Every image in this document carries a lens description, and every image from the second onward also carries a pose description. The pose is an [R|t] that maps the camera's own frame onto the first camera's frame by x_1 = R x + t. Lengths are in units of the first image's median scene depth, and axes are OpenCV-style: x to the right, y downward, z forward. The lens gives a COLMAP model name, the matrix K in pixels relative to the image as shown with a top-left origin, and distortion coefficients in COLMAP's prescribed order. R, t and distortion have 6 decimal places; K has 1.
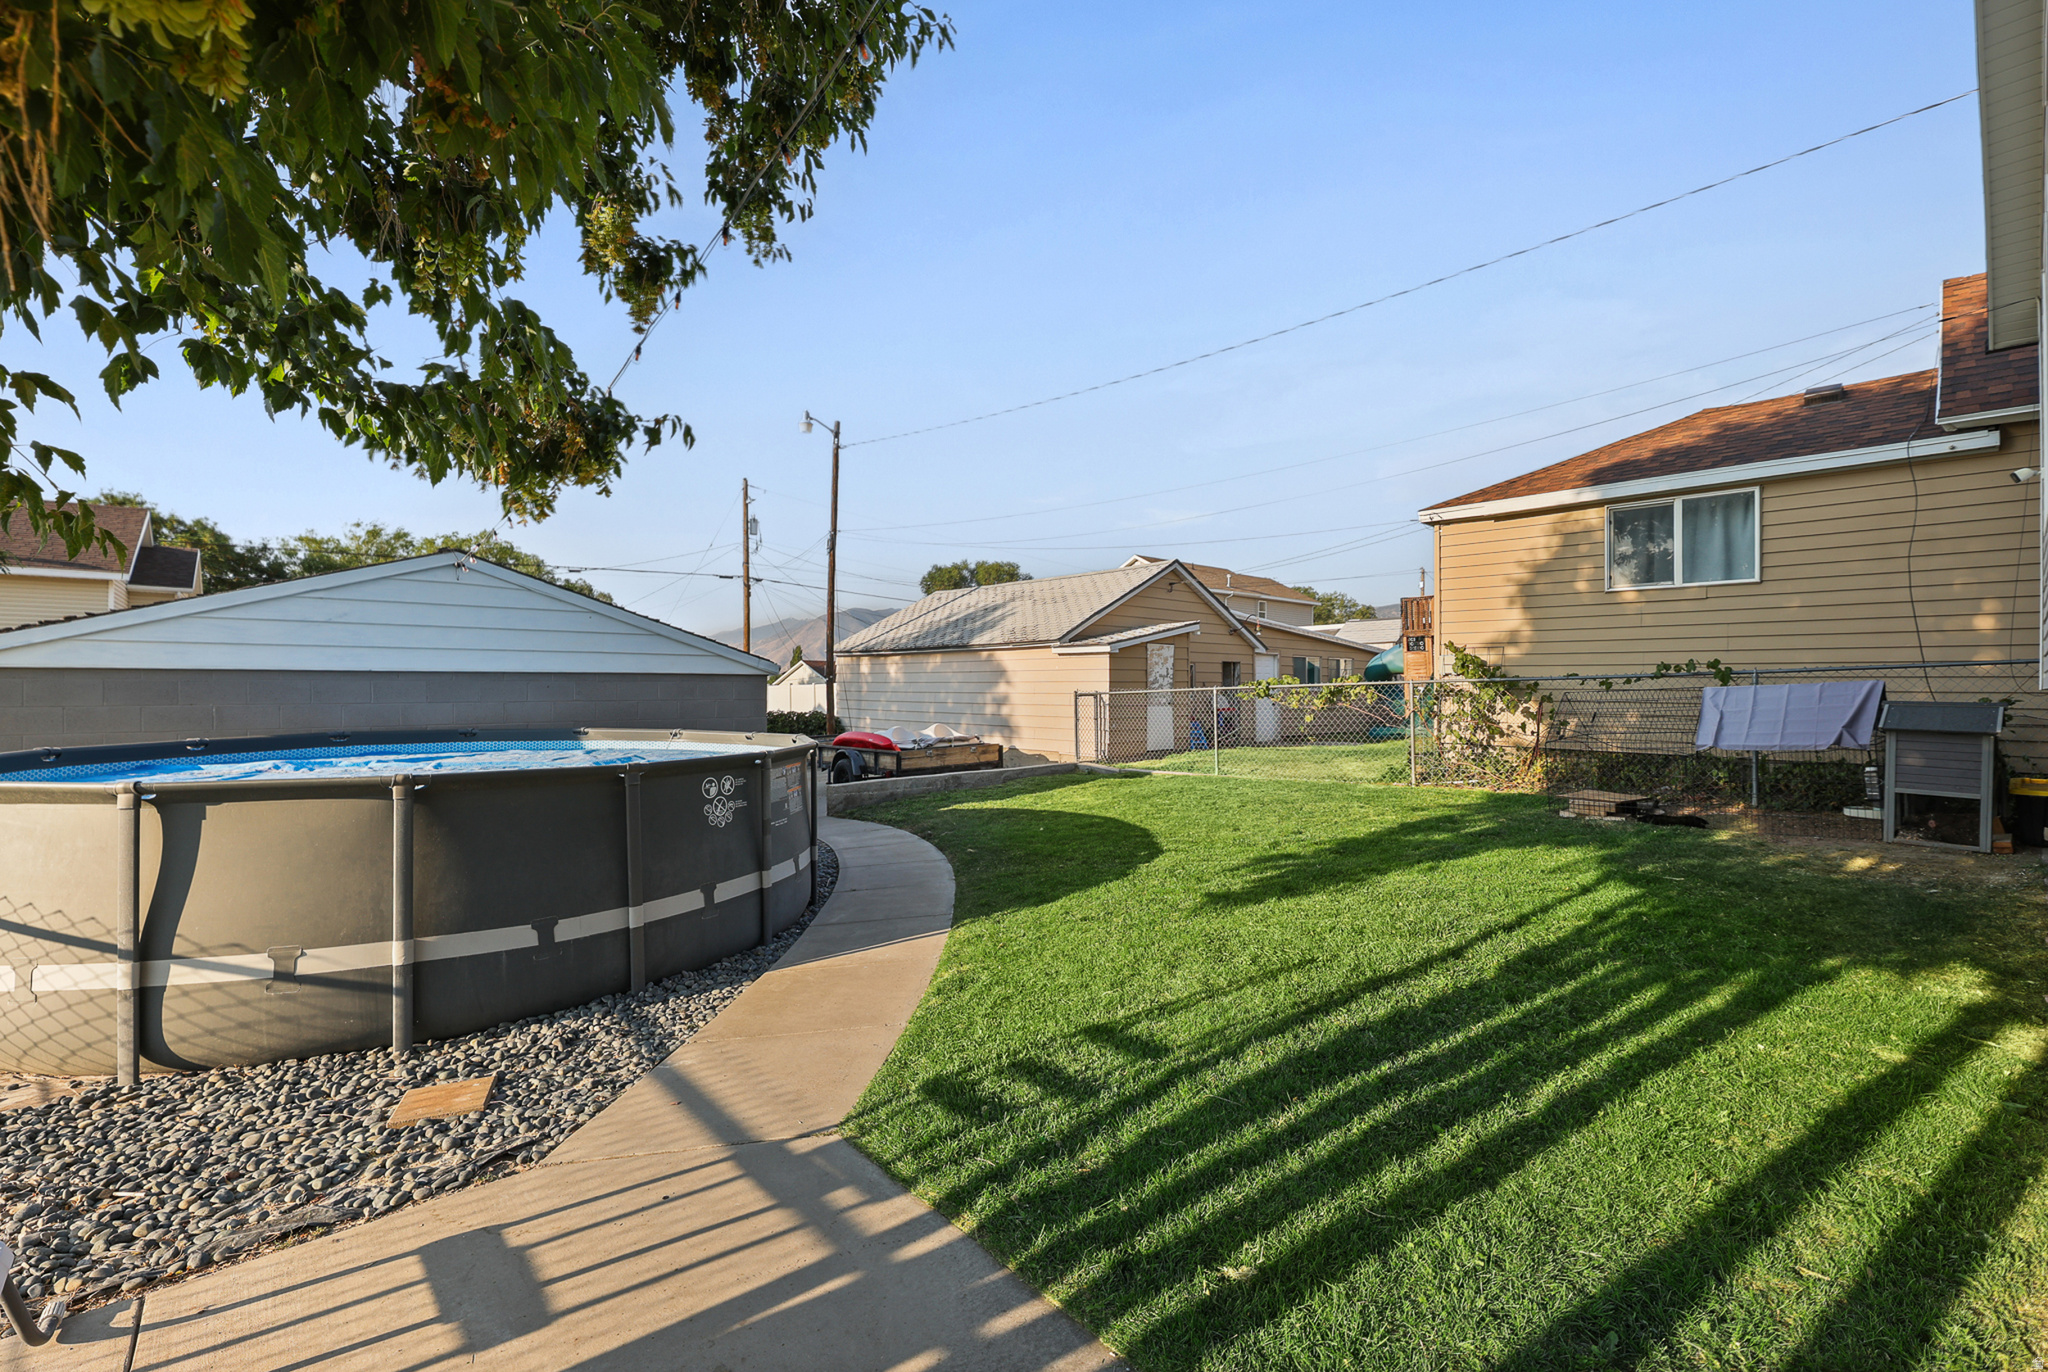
lens RADIAL K [[825.3, 0, 1024.0], [0, 825.3, 686.0], [0, 0, 1]] dist [-0.001249, -0.000101]
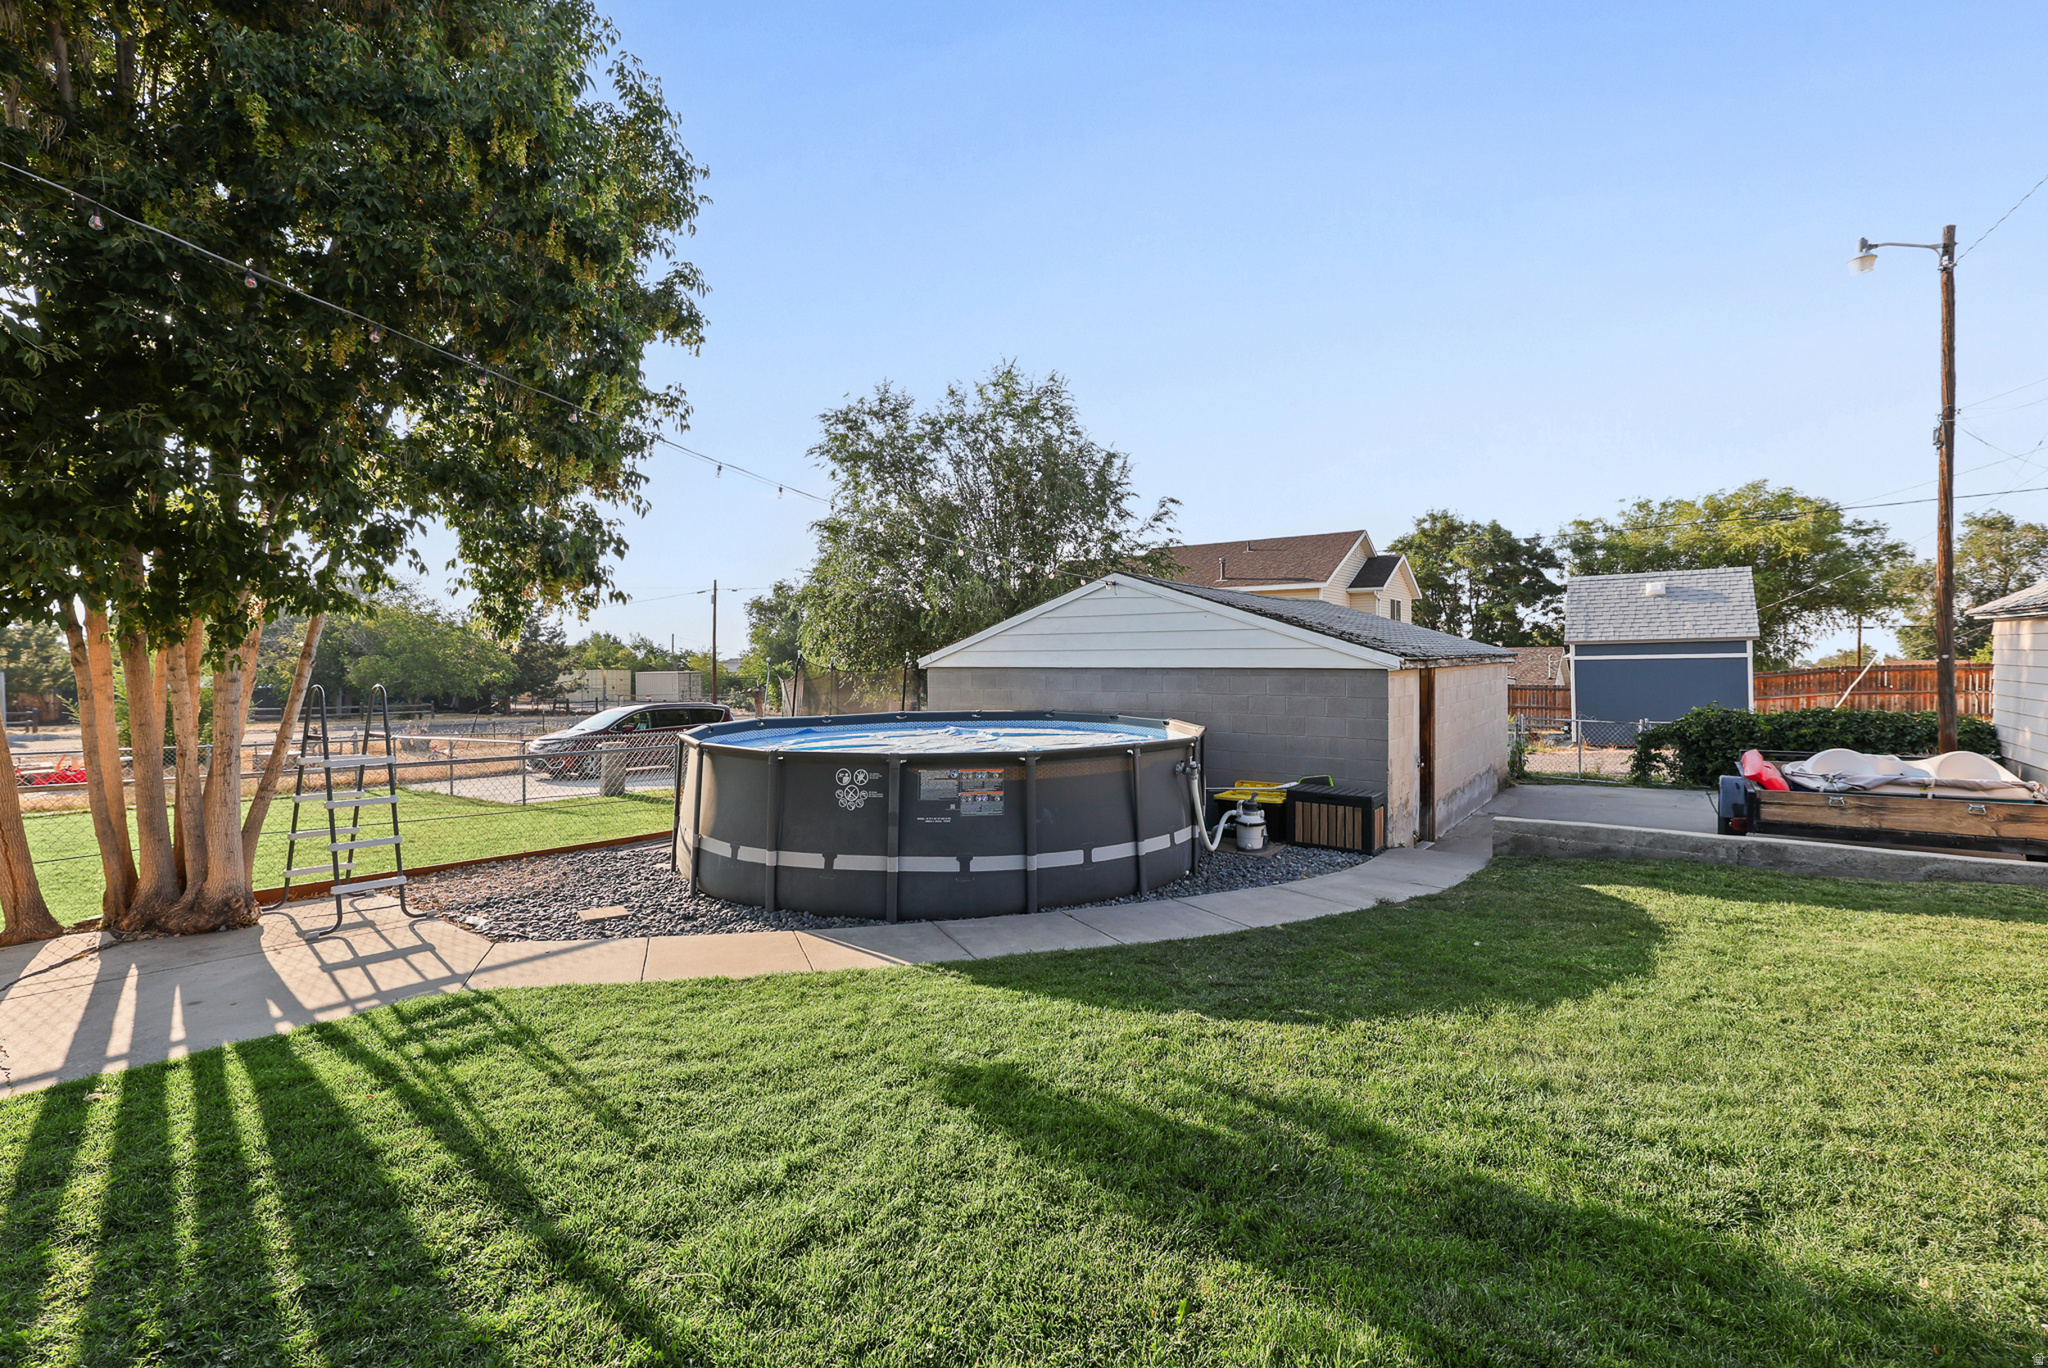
lens RADIAL K [[865.4, 0, 1061.5], [0, 865.4, 651.5], [0, 0, 1]] dist [-0.002880, -0.000370]
pose [[0.242502, -0.009036, -0.970109, 1.397562], [0.005232, 0.999954, -0.008006, -0.077751], [0.970137, -0.003134, 0.242538, 1.440476]]
